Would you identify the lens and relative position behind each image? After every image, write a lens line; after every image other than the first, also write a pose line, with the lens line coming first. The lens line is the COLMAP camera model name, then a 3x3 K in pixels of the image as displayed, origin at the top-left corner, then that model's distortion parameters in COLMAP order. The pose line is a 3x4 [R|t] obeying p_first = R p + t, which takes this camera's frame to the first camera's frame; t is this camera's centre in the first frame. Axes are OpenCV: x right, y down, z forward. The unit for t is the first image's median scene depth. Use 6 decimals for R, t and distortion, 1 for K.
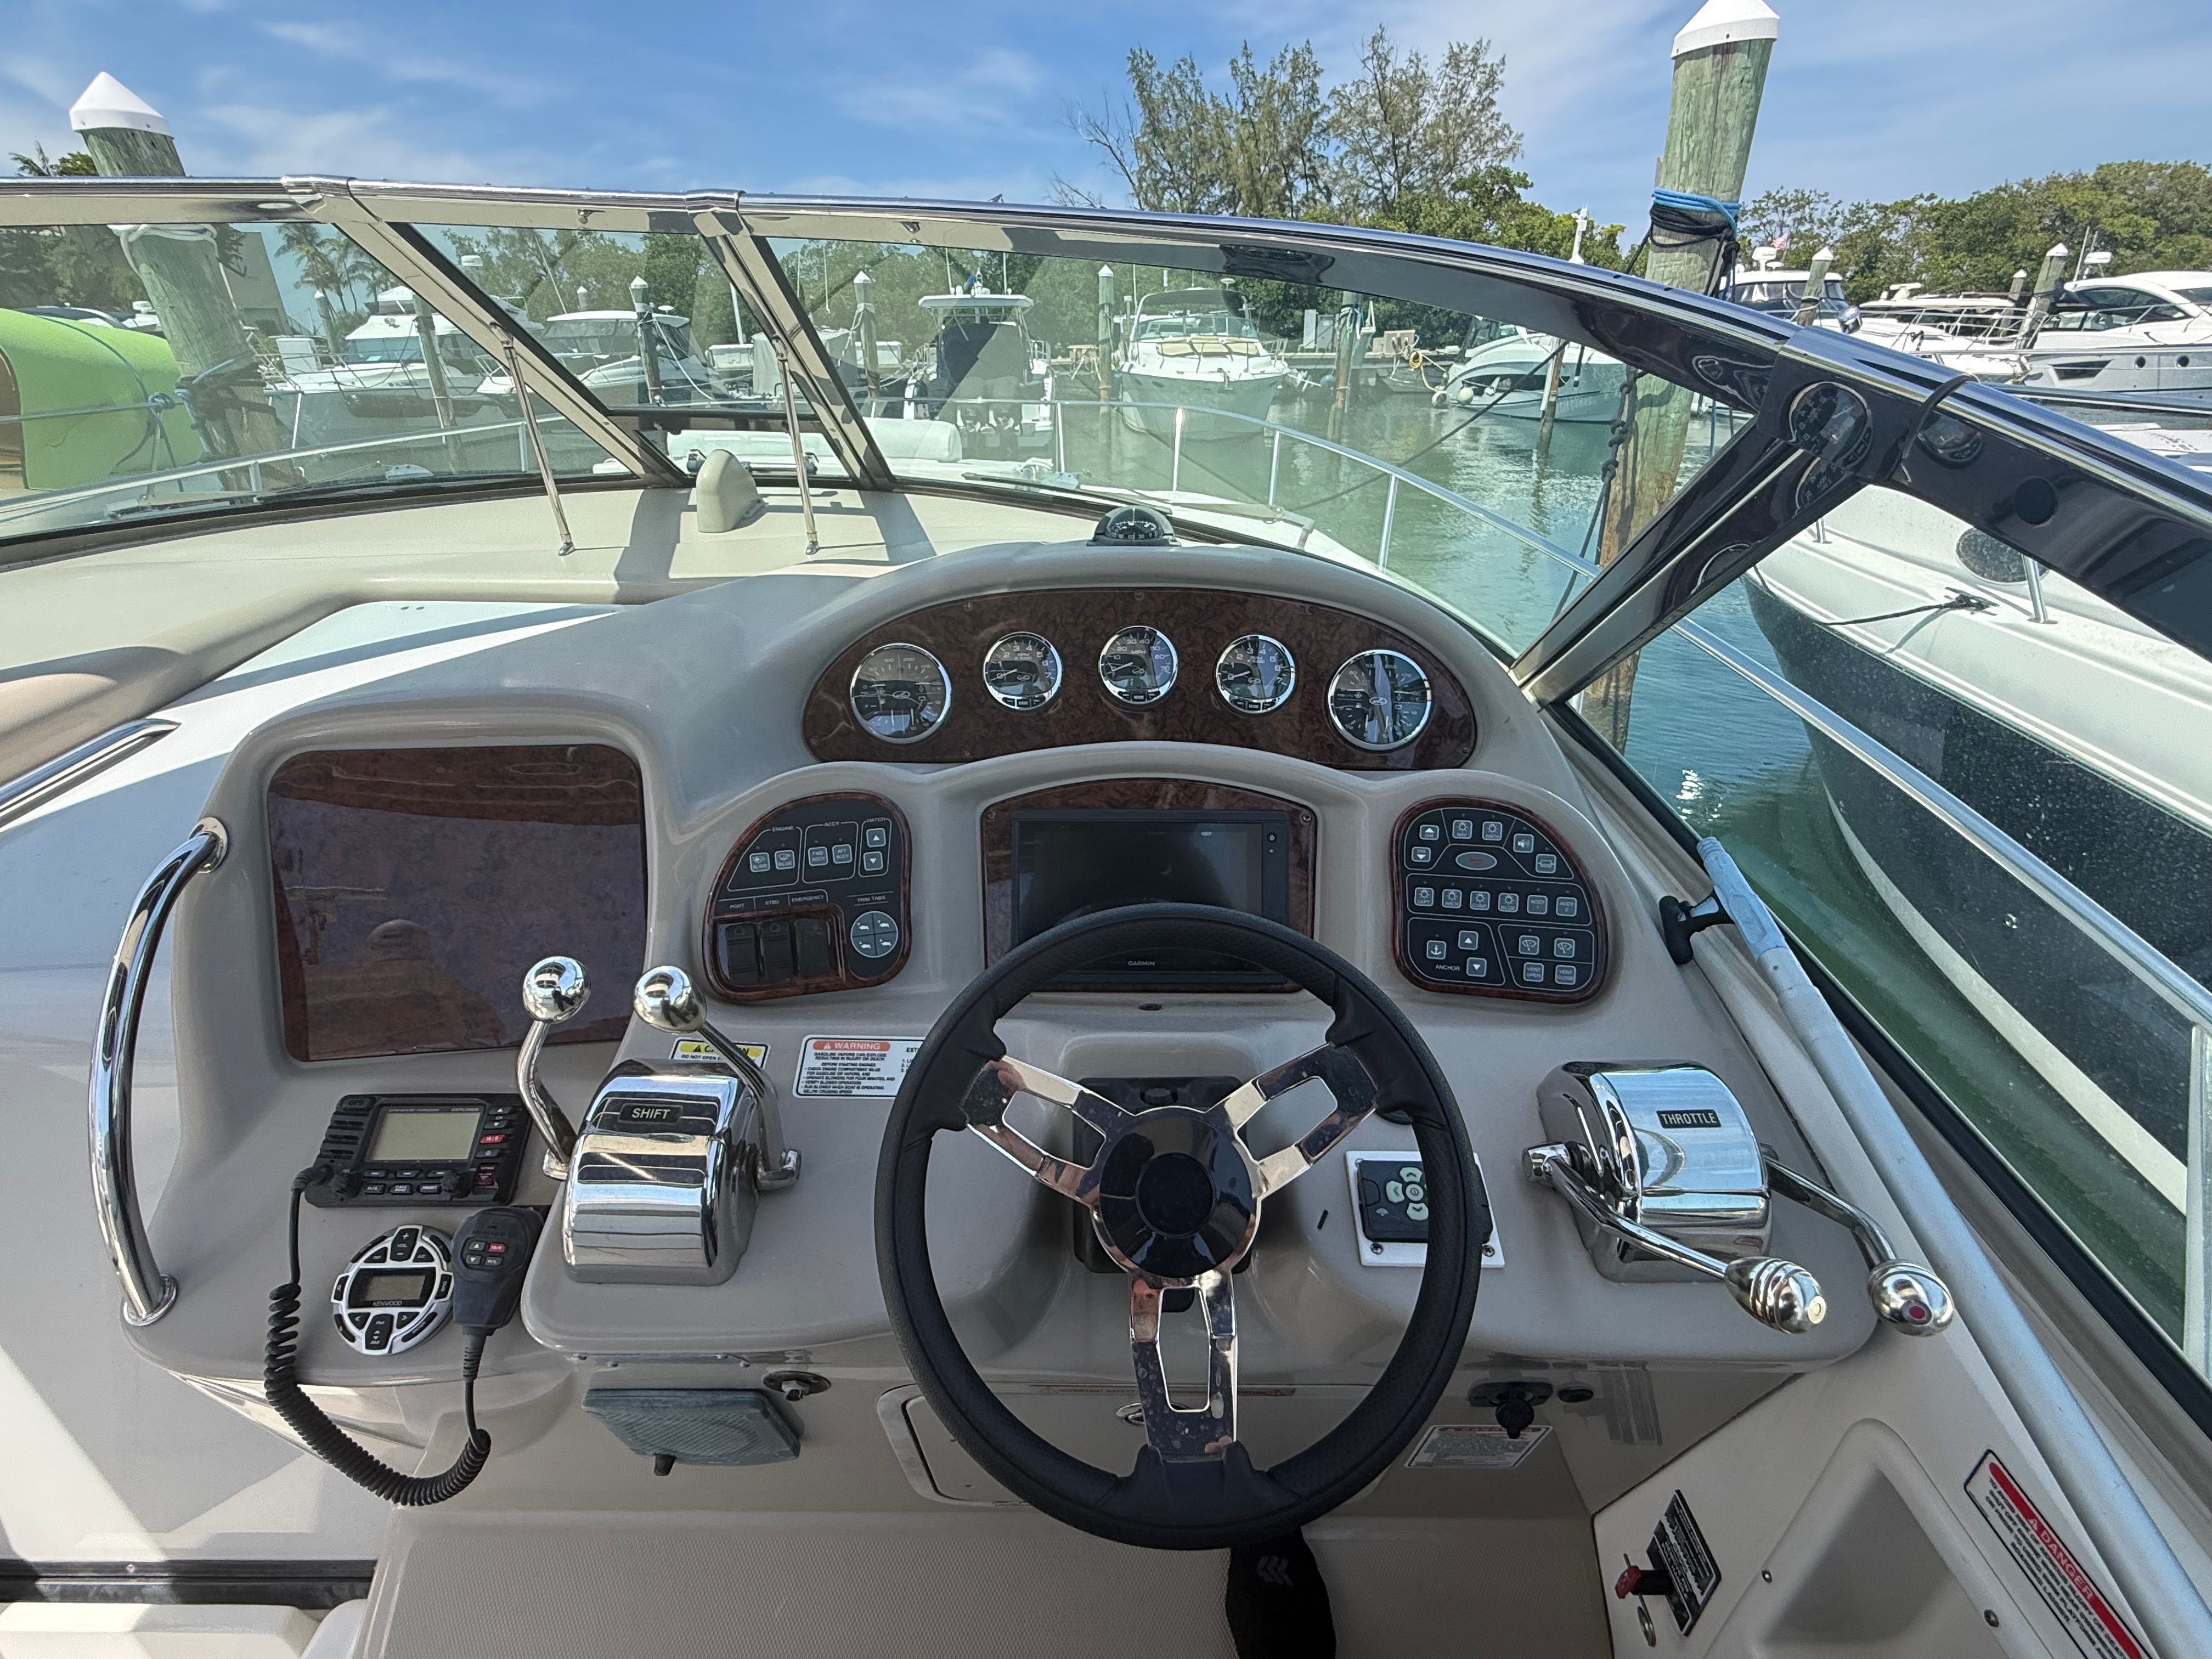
lens RADIAL K [[1044.8, 0, 1097.6], [0, 1044.8, 835.7], [0, 0, 1]] dist [0.003221, 0.000633]
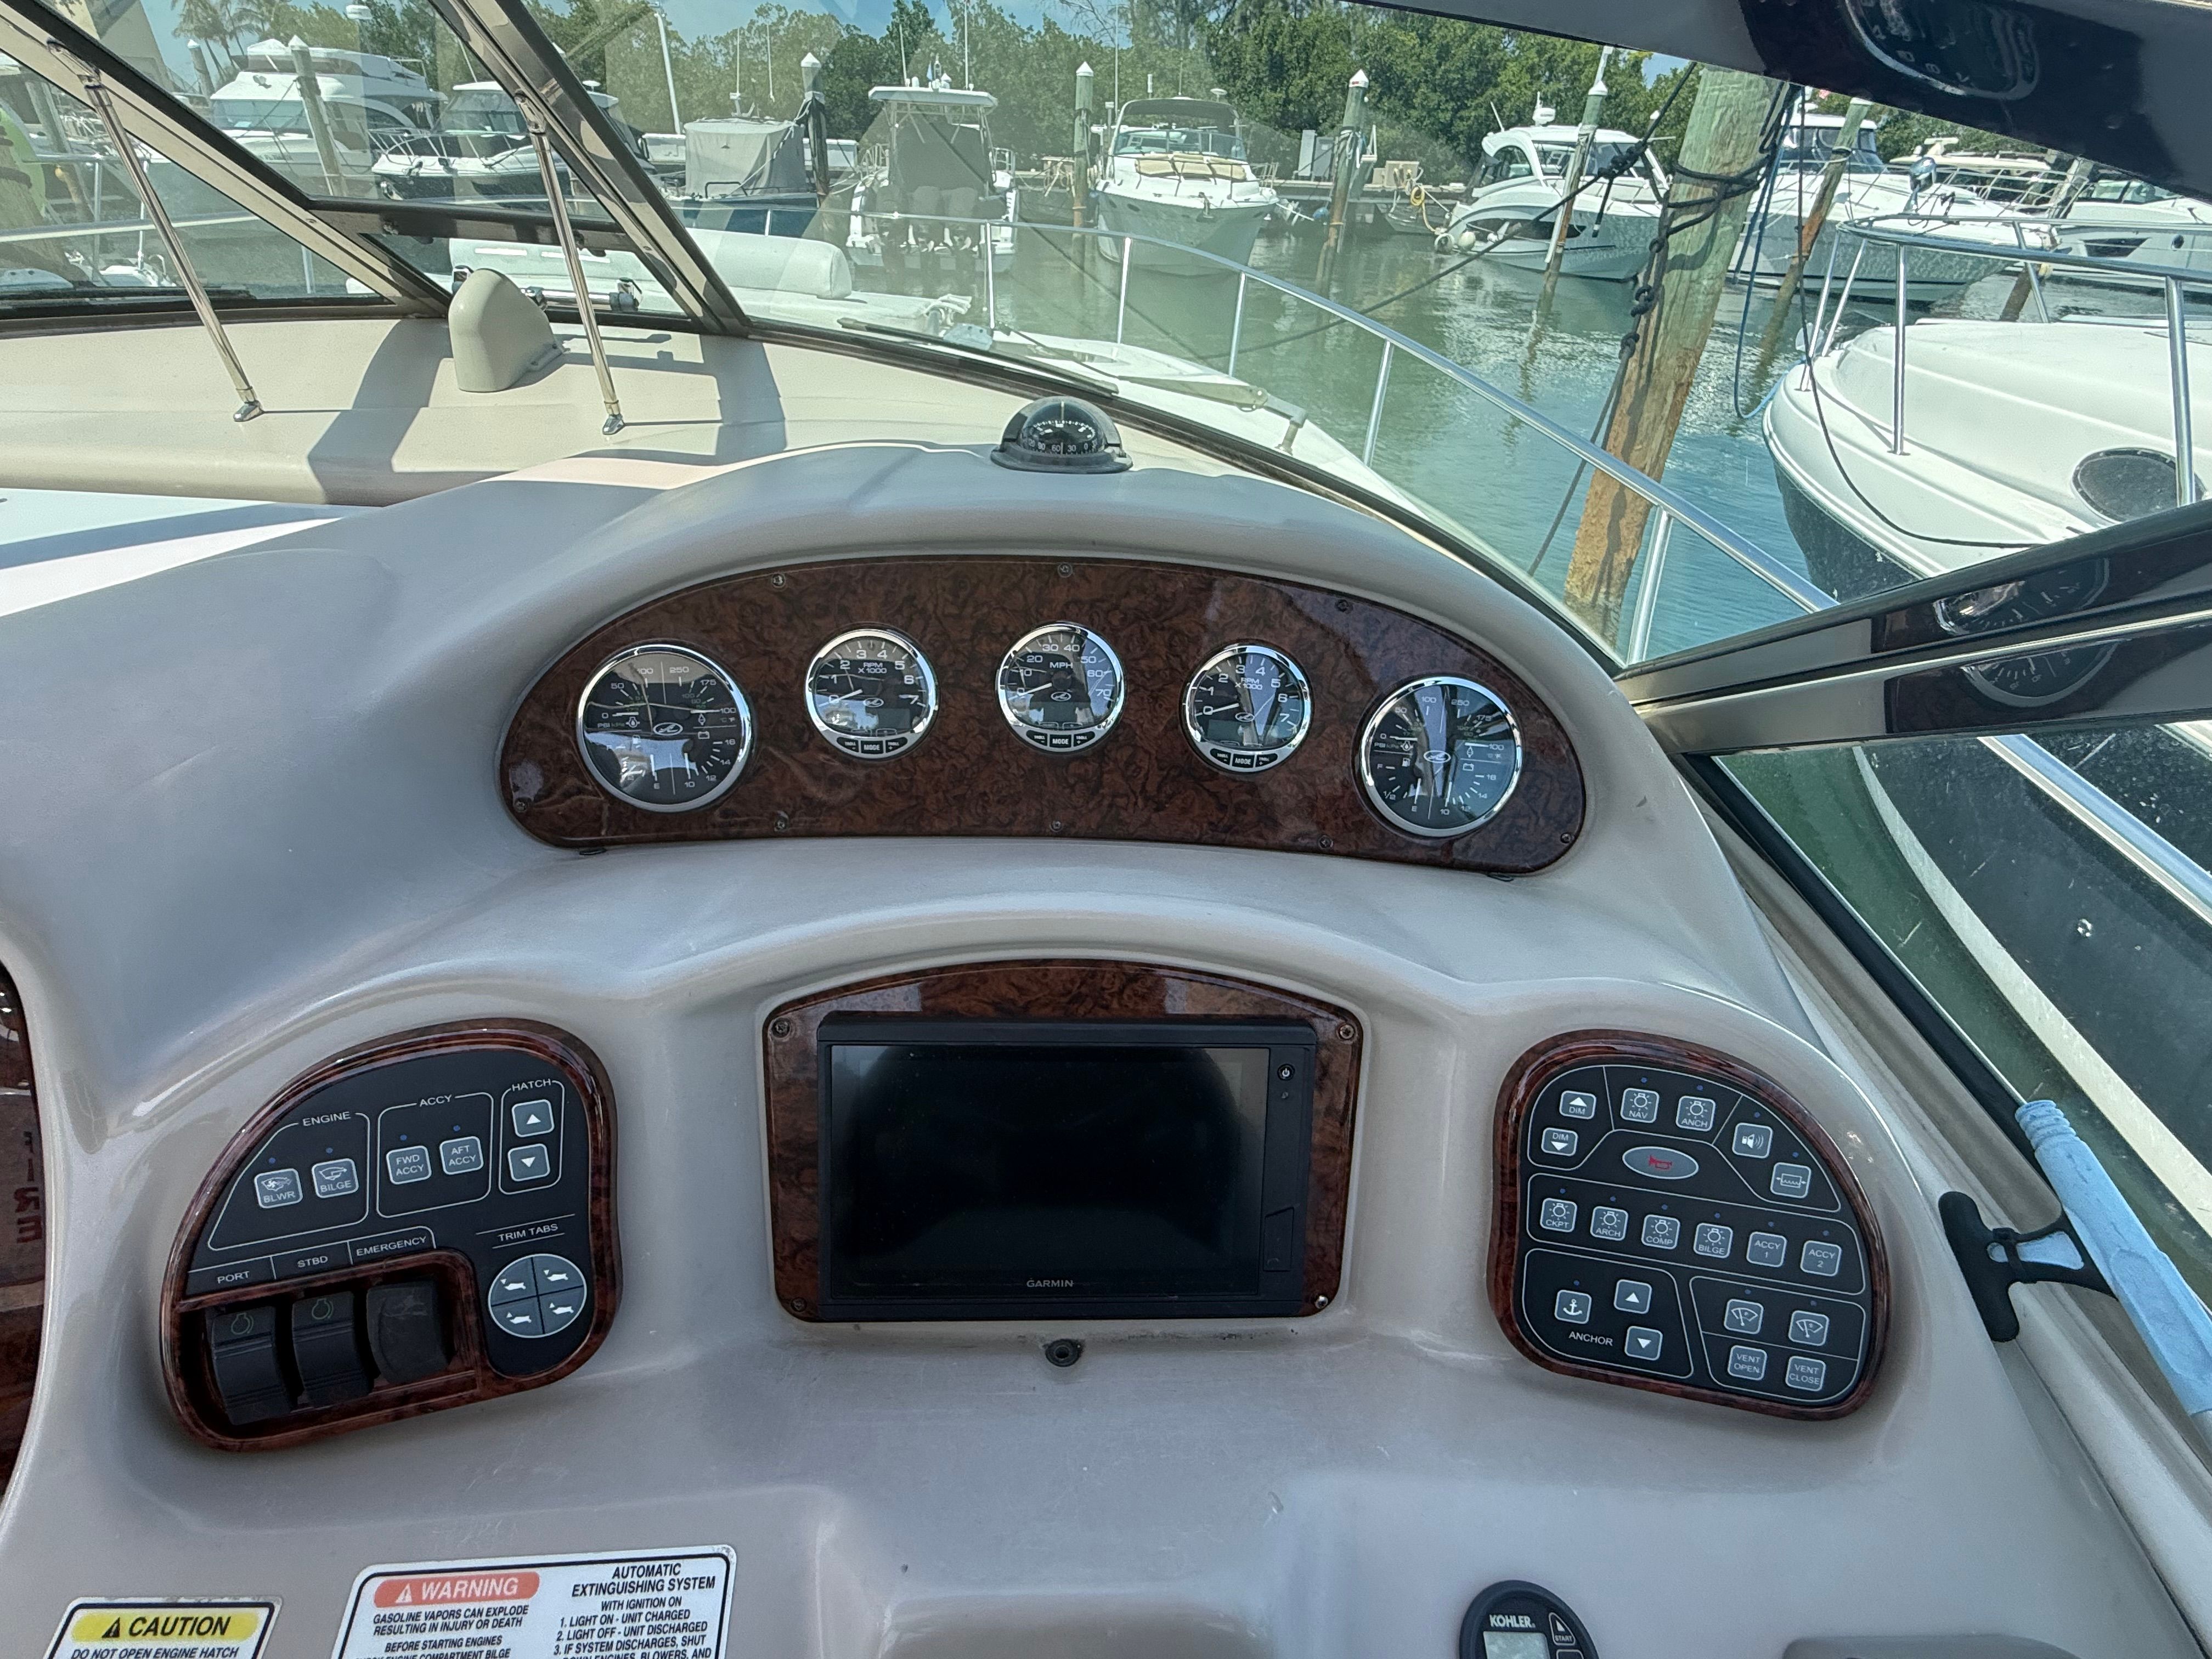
lens RADIAL K [[1028.1, 0, 1100.7], [0, 1028.1, 823.0], [0, 0, 1]] dist [-0.000182, 0.000342]
pose [[0.997407, 0.015913, 0.070179, 0.025775], [-0.025008, 0.991107, 0.130696, -0.200917], [-0.067475, -0.132112, 0.988935, 0.472764]]
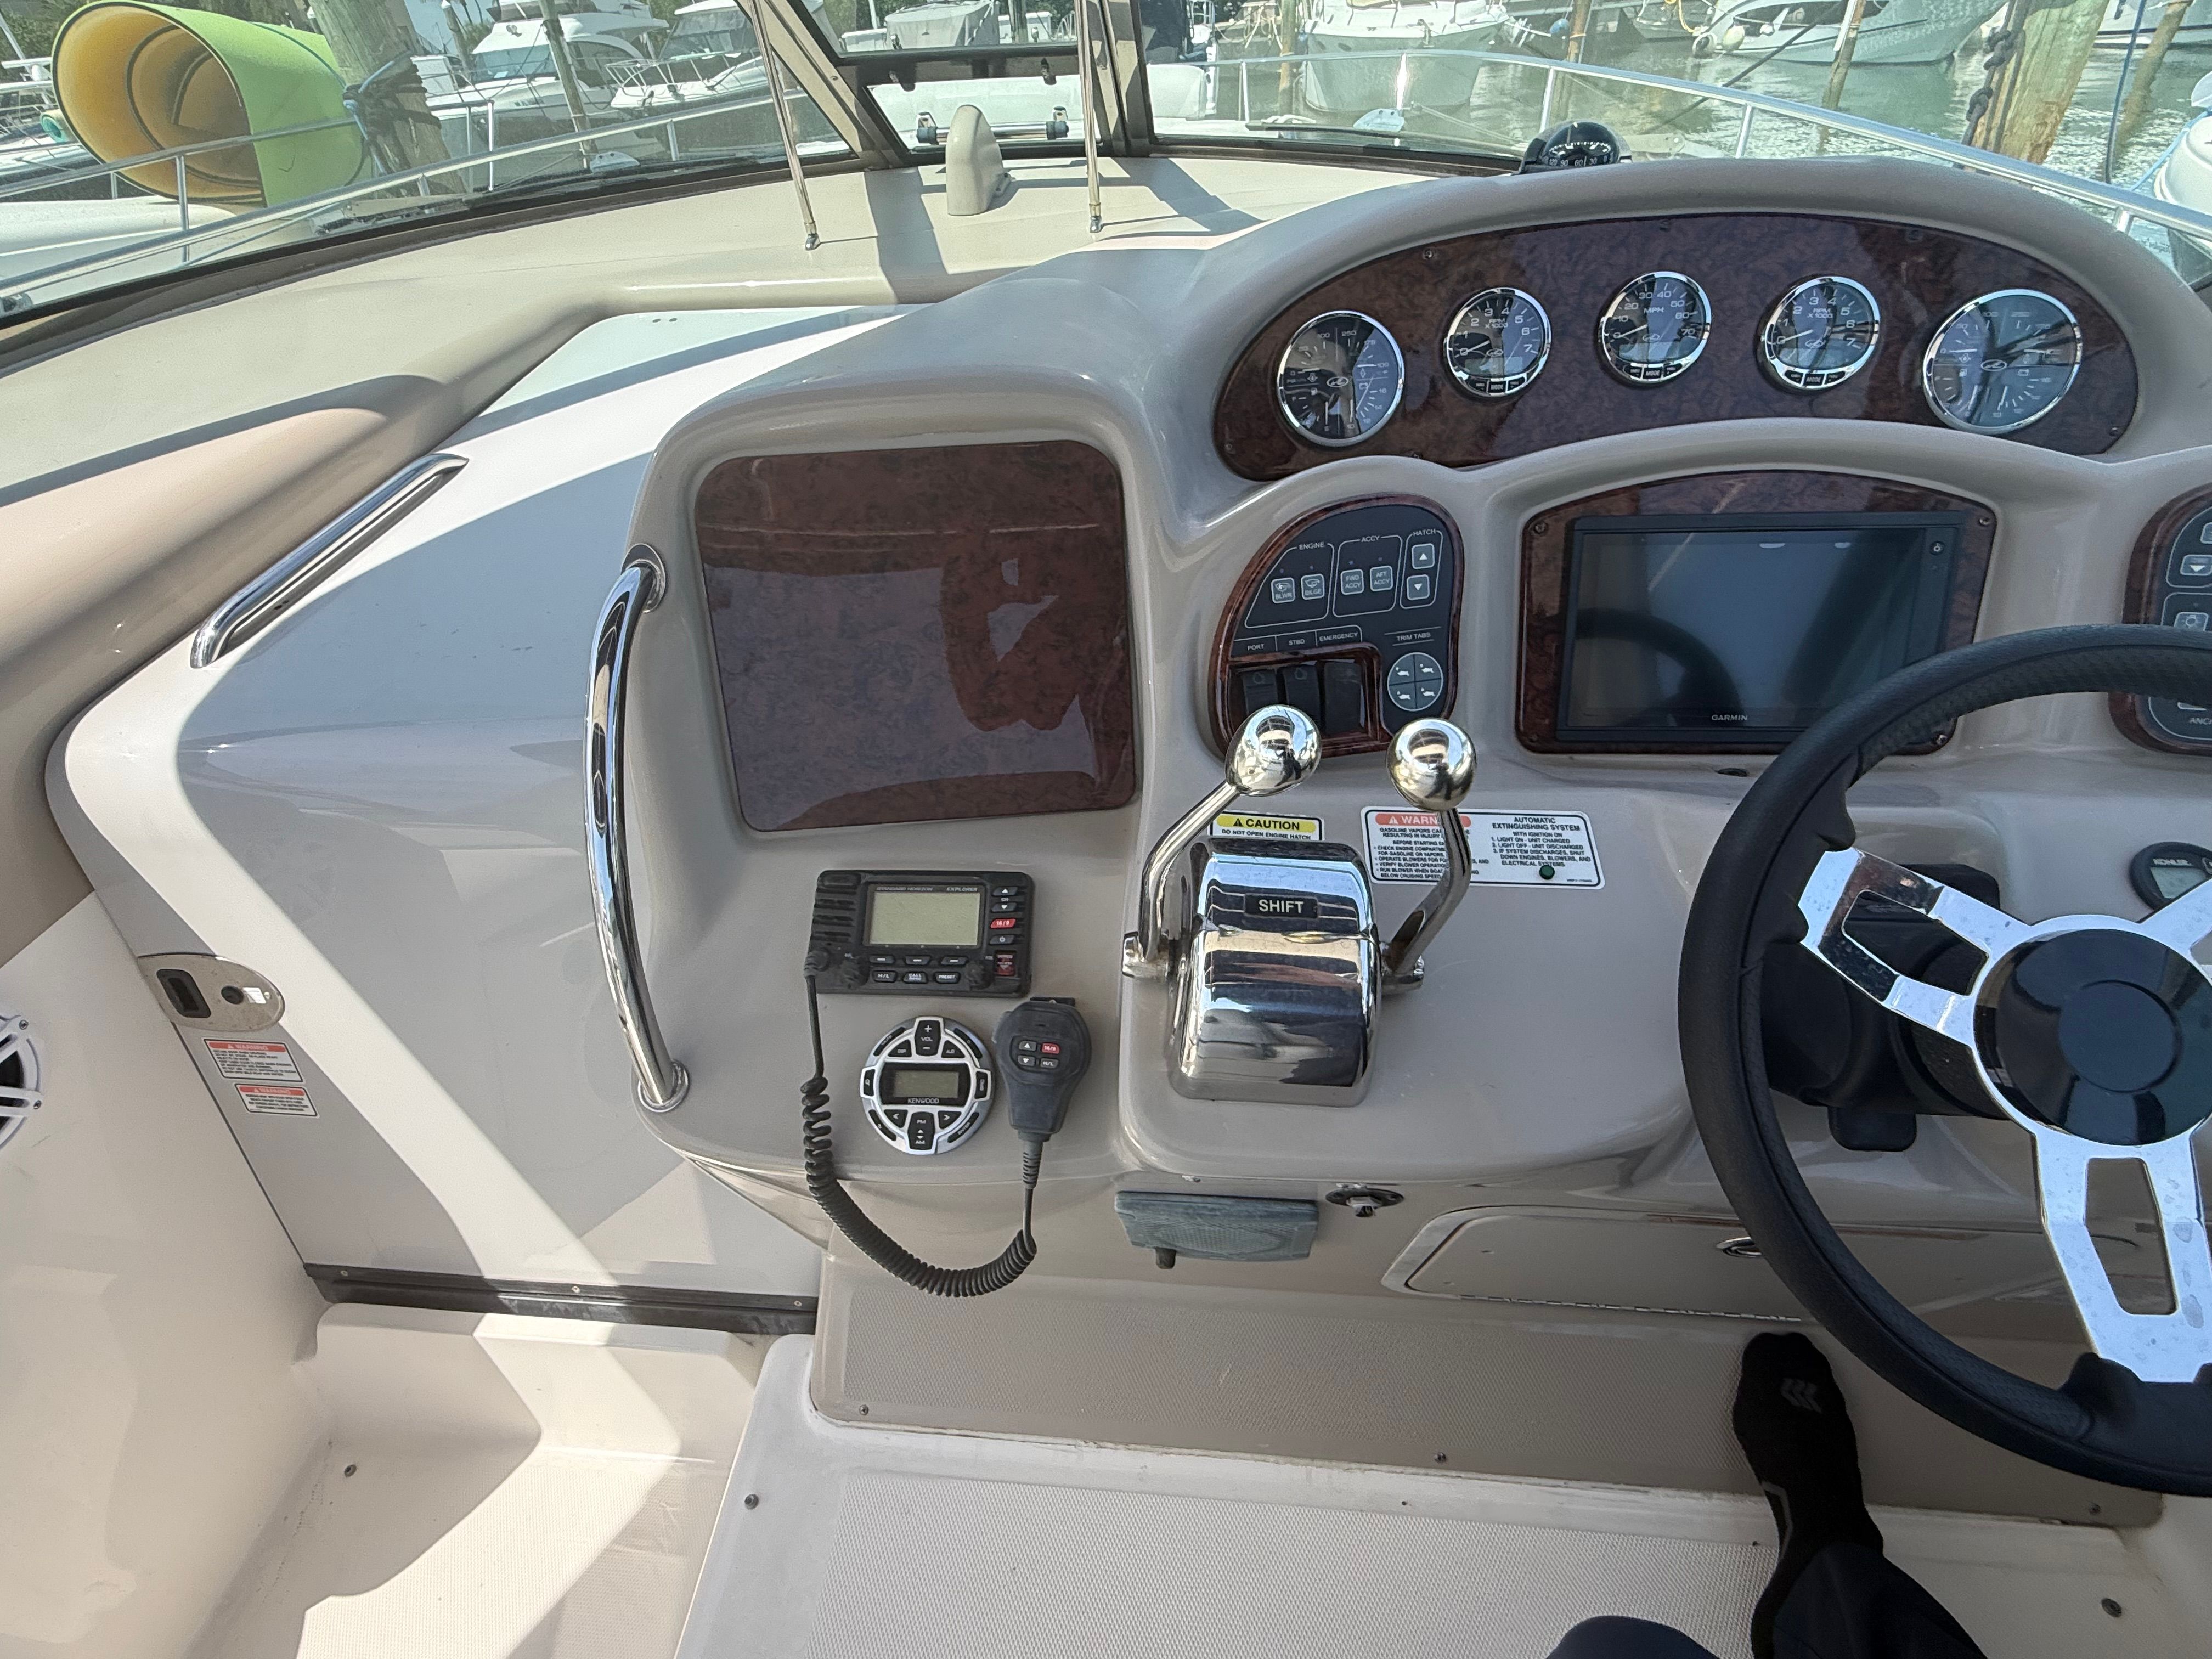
lens RADIAL K [[1032.5, 0, 1076.8], [0, 1032.5, 829.5], [0, 0, 1]] dist [-0.005476, -0.001299]
pose [[0.992911, 0.009176, -0.118506, -0.352135], [0.017547, 0.974775, 0.222499, 0.023303], [0.117559, -0.223001, 0.967704, 0.172914]]
